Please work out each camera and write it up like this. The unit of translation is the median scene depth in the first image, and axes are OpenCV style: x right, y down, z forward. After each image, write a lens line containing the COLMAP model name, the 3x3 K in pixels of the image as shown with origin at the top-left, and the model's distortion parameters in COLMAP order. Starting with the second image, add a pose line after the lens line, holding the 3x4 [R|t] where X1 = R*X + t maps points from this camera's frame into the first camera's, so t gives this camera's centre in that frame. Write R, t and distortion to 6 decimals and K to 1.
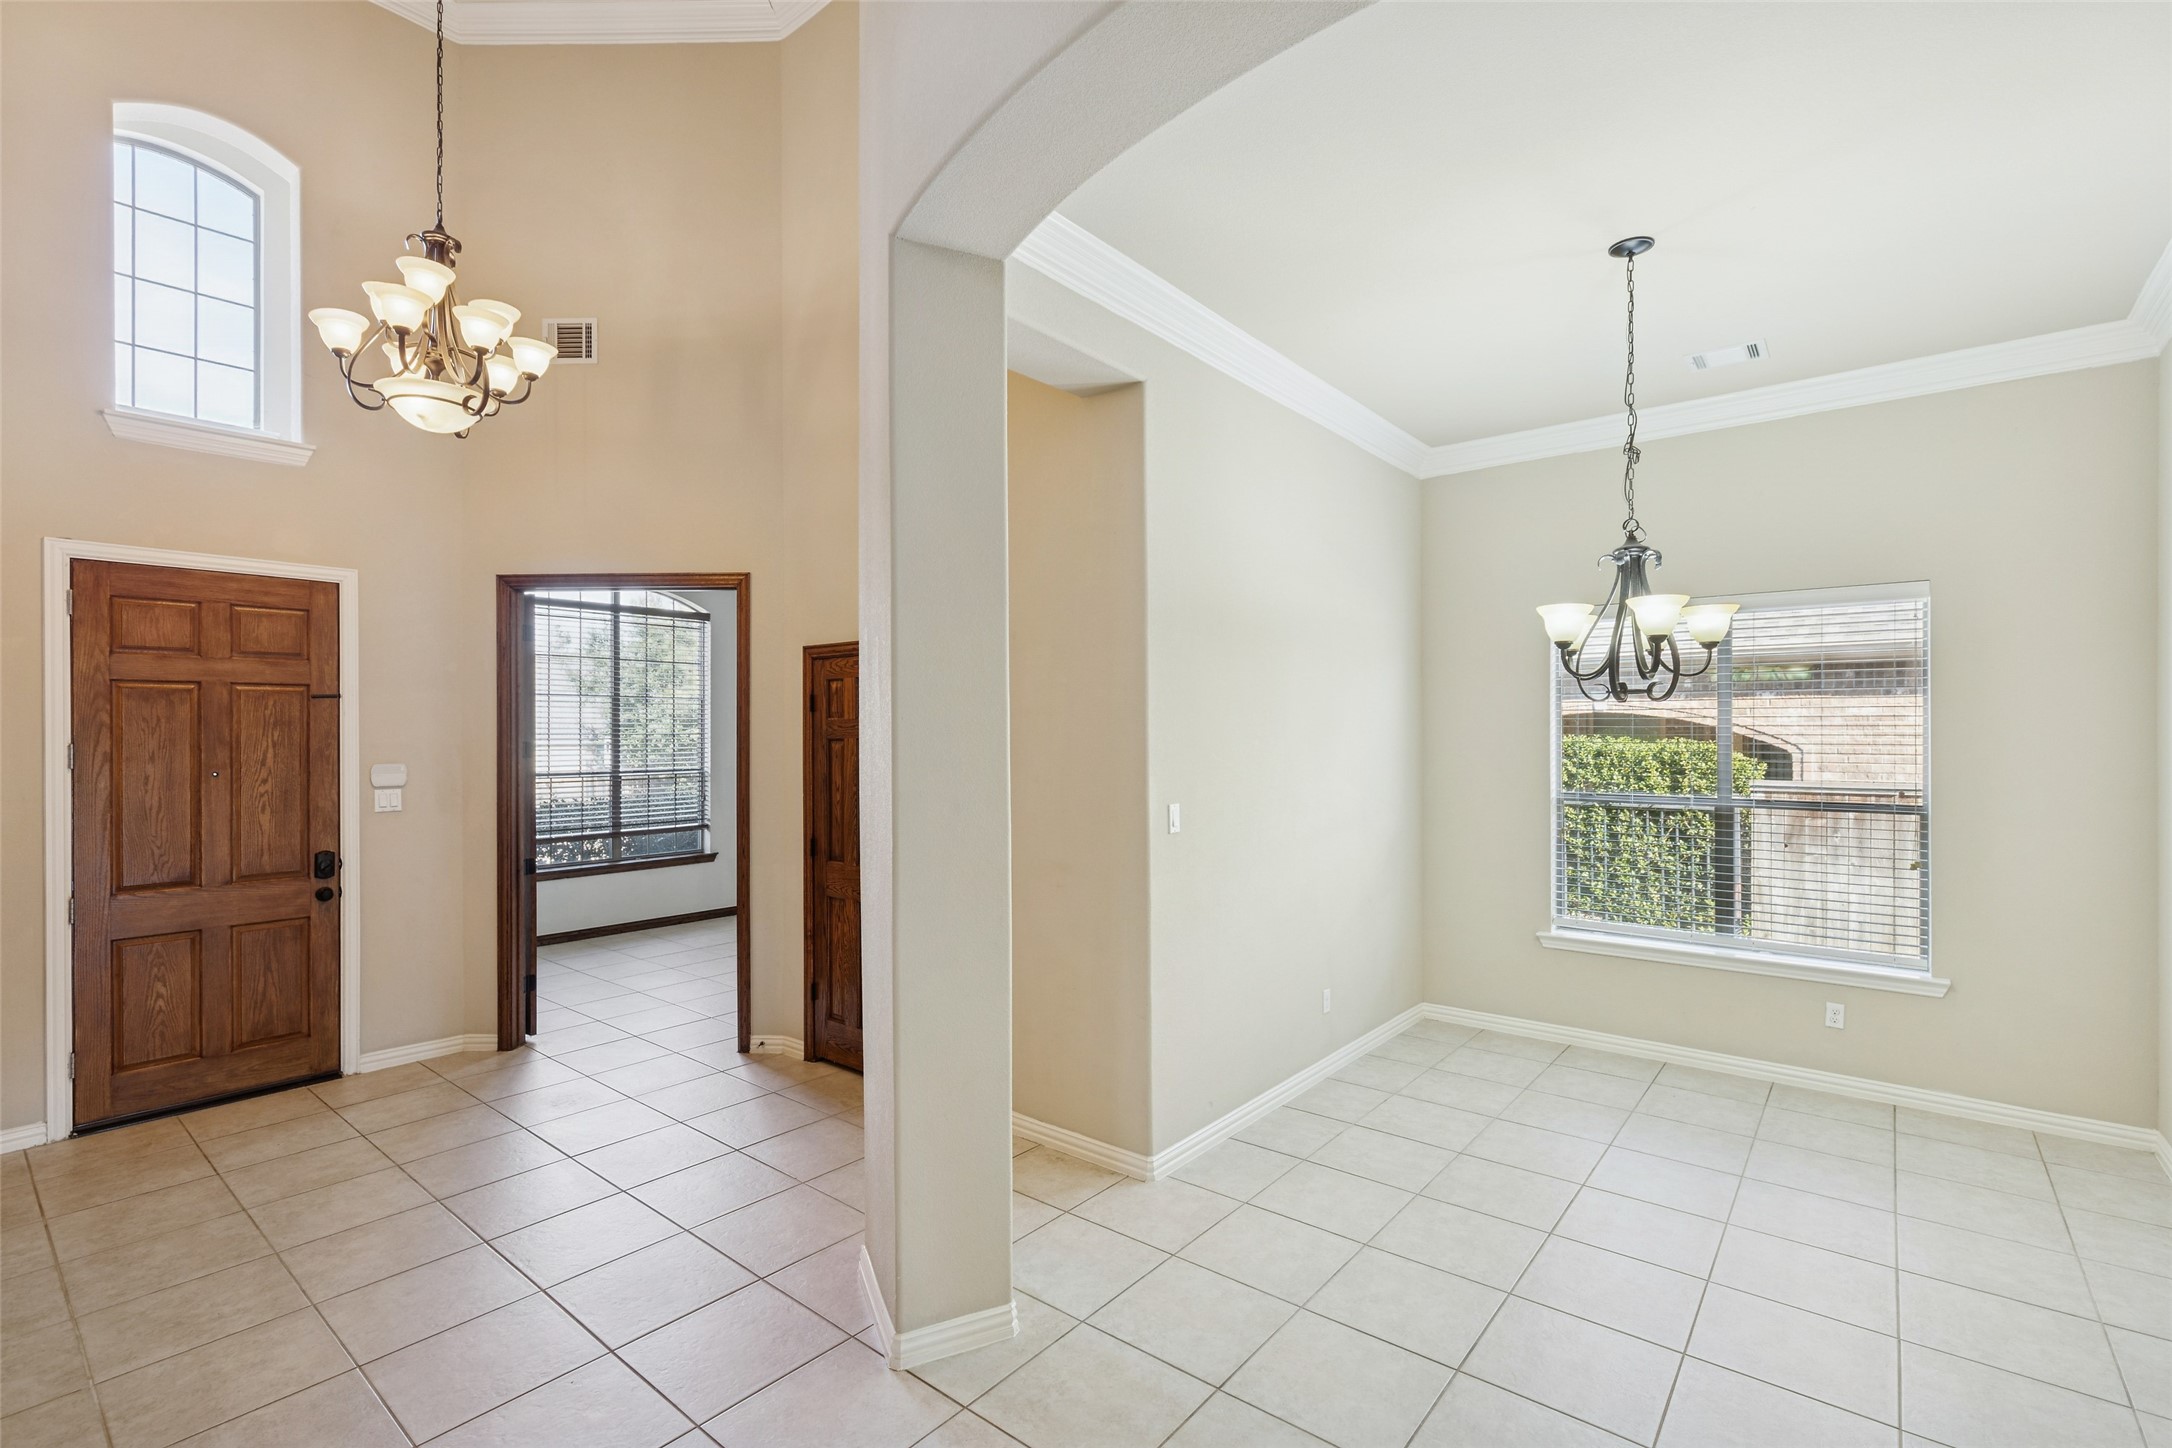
lens RADIAL K [[982.1, 0, 1087.7], [0, 982.1, 738.3], [0, 0, 1]] dist [0.010797, -0.002830]
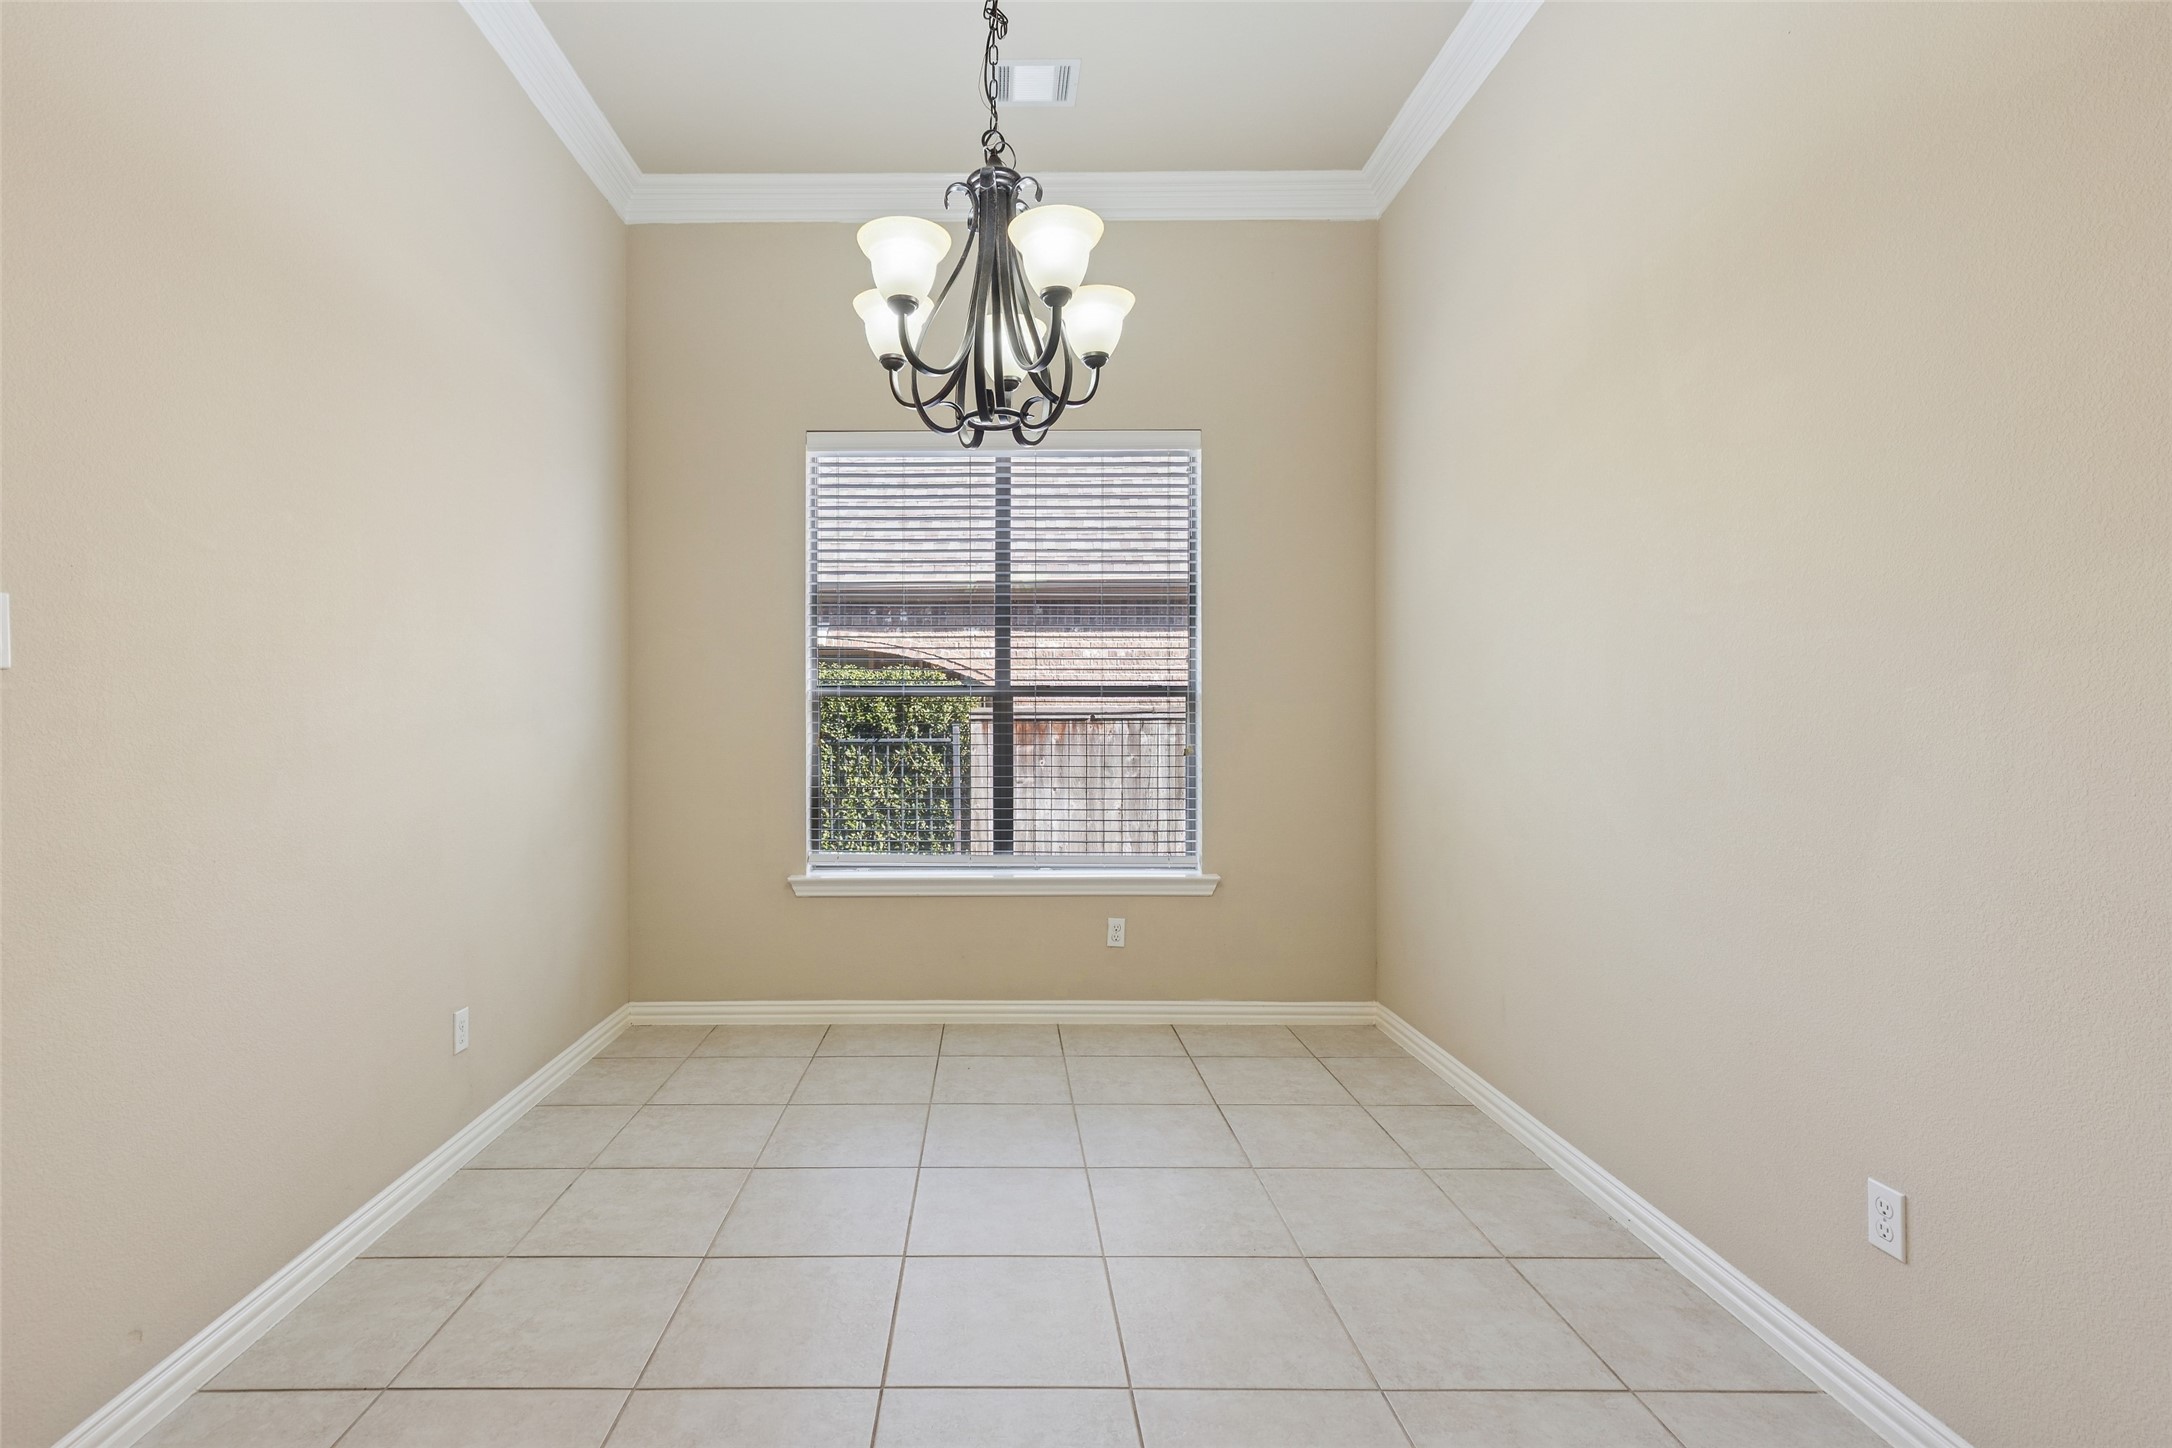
lens RADIAL K [[1035.3, 0, 999.2], [0, 1035.3, 713.3], [0, 0, 1]] dist [0.002210, -0.000616]
pose [[0.775654, 0.002485, 0.631153, 0.097956], [0.002513, 0.999972, -0.007025, 0.083761], [-0.631153, 0.007035, 0.775626, 0.317439]]
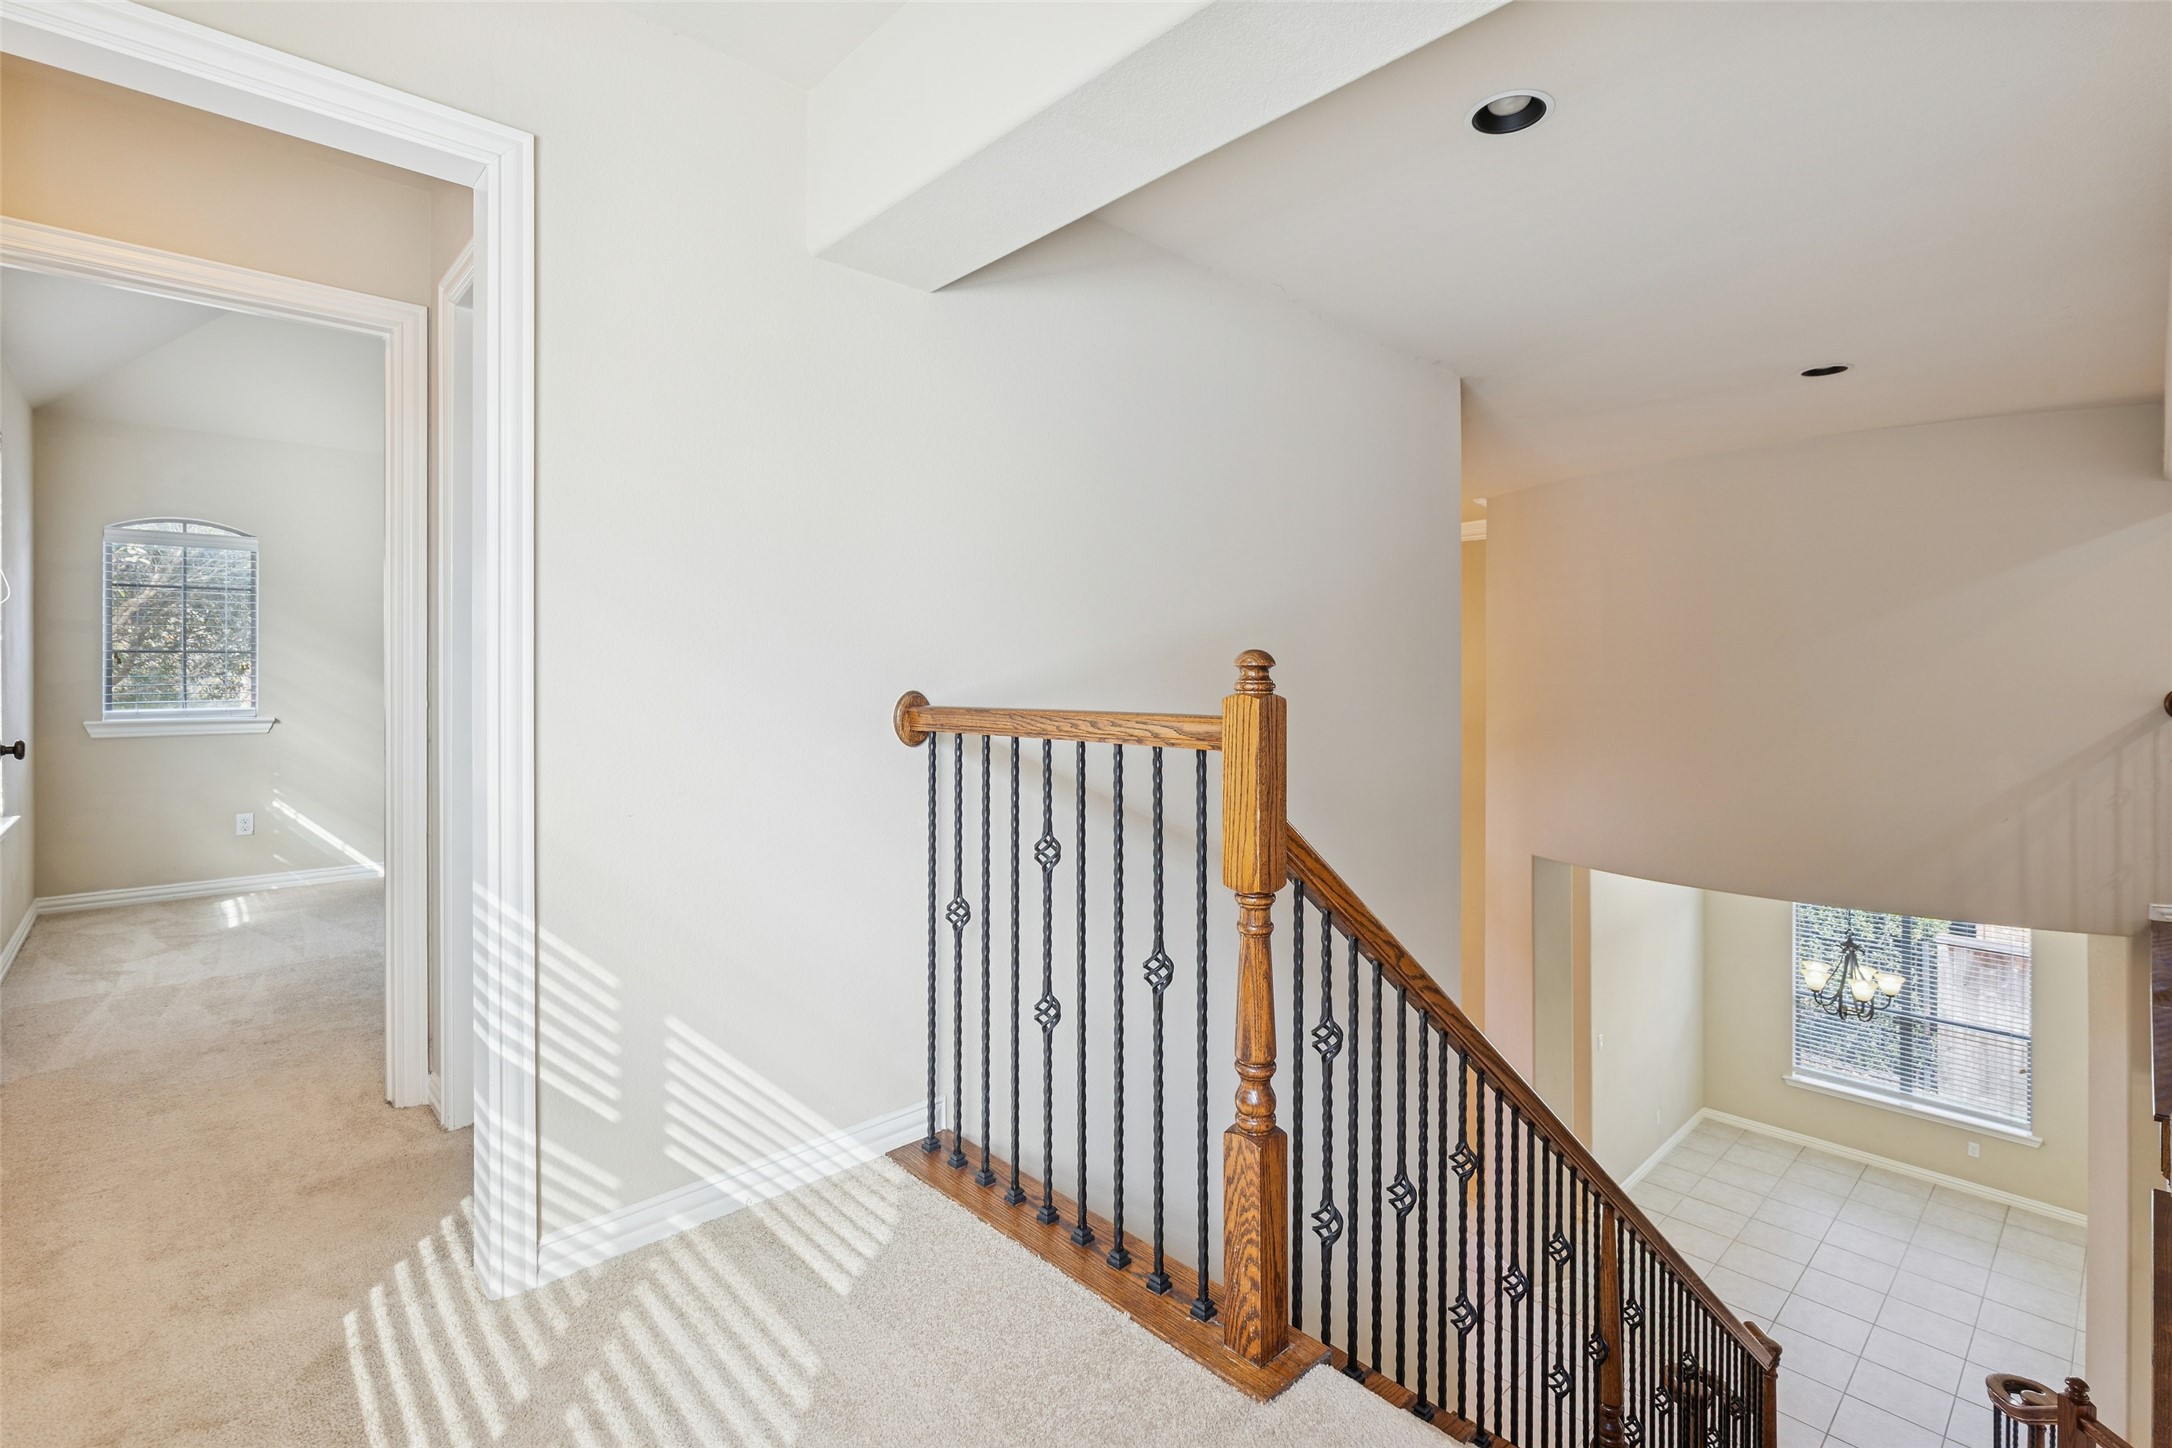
lens RADIAL K [[982.1, 0, 1086.9], [0, 982.1, 685.9], [0, 0, 1]] dist [0.010797, -0.002830]
pose [[0.989866, 0.003352, -0.141966, -0.481507], [-0.003089, 0.999993, 0.002069, -0.468356], [0.141971, -0.001609, 0.989869, -0.832624]]
